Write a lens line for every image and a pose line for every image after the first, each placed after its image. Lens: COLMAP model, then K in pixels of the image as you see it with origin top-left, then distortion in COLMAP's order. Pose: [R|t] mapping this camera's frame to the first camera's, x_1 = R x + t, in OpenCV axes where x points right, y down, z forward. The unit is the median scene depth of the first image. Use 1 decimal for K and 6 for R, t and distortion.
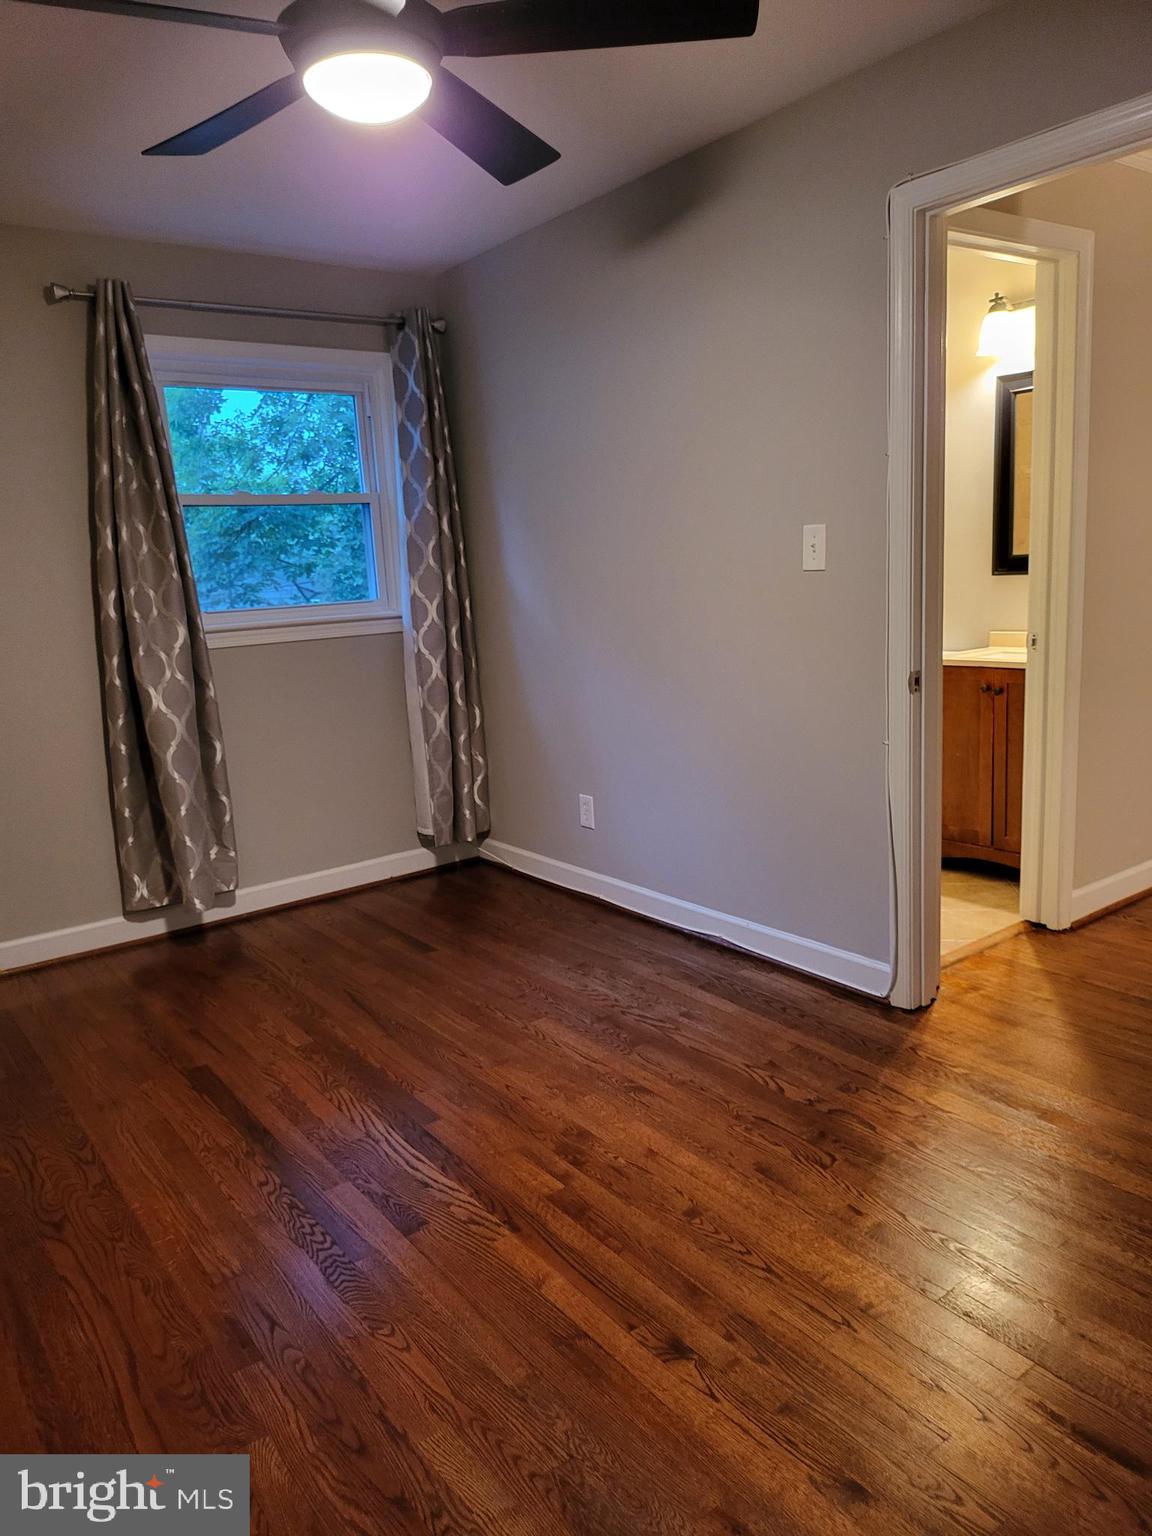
lens RADIAL K [[1087.5, 0, 564.8], [0, 1087.5, 760.9], [0, 0, 1]] dist [0.063658, -0.056980]
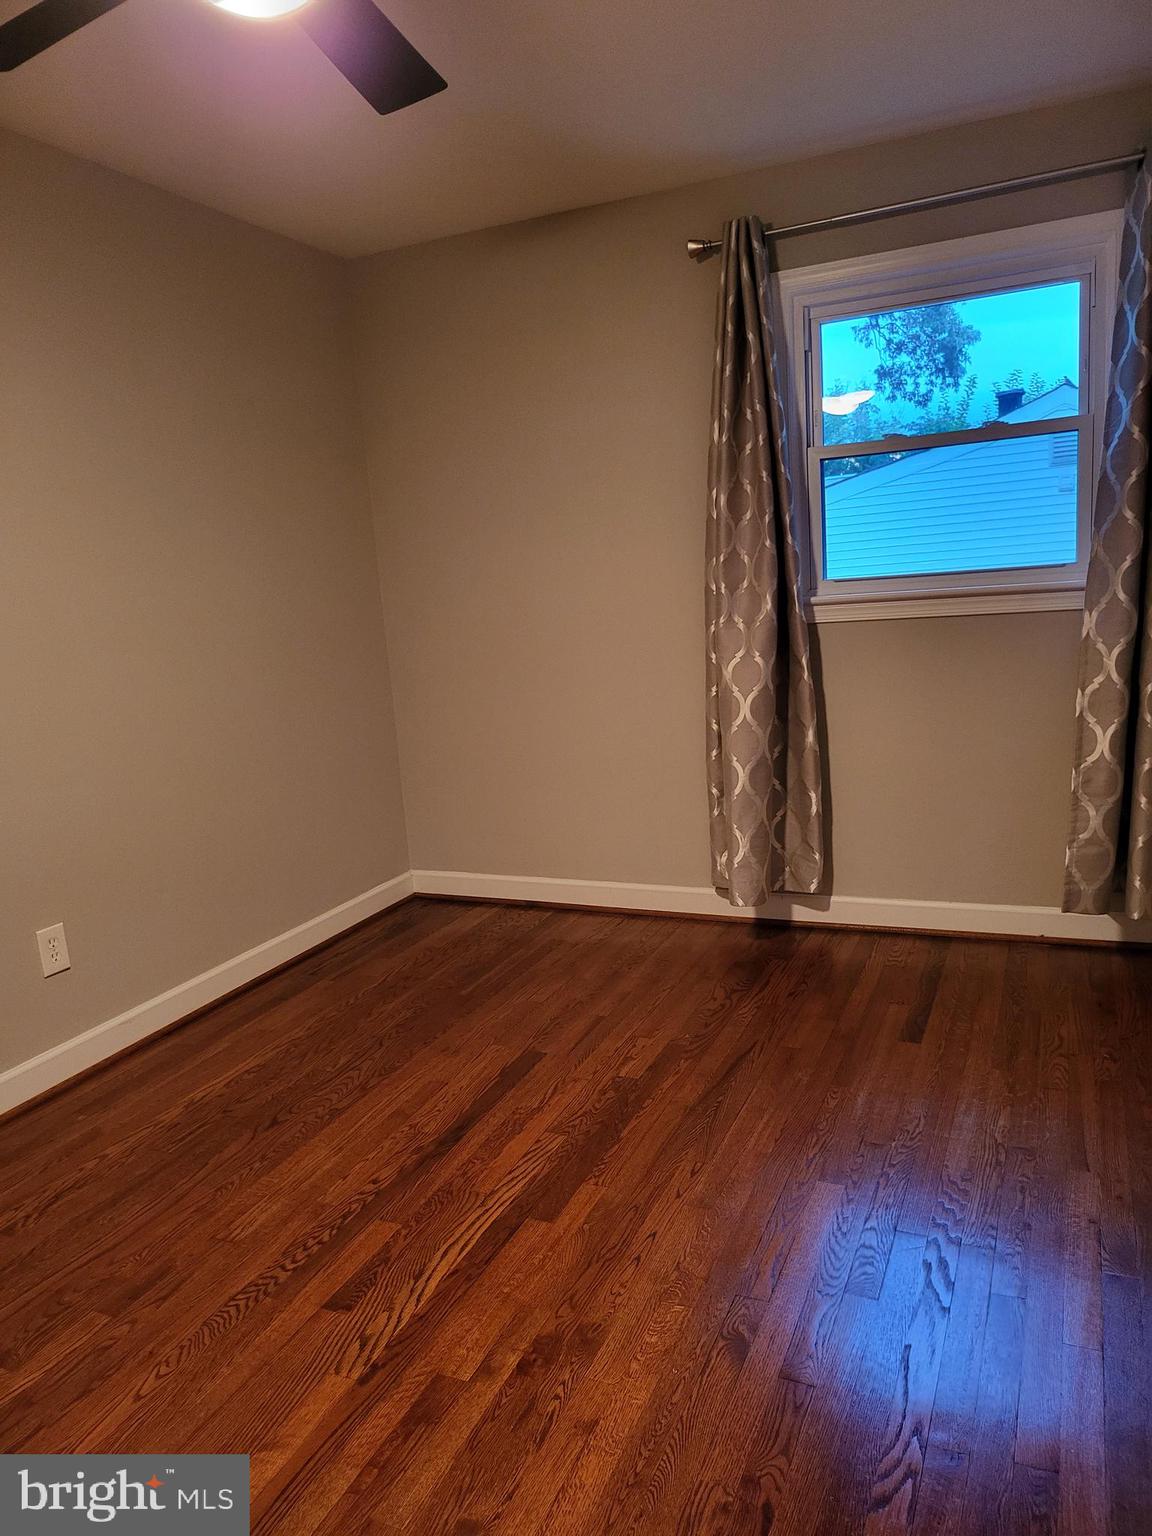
lens RADIAL K [[1087.5, 0, 579.8], [0, 1087.5, 771.0], [0, 0, 1]] dist [0.063658, -0.056980]
pose [[0.490842, 0.169073, -0.854686, 0.557740], [-0.114414, 0.985003, 0.129145, -0.118679], [0.863704, 0.034398, 0.502825, 0.609090]]
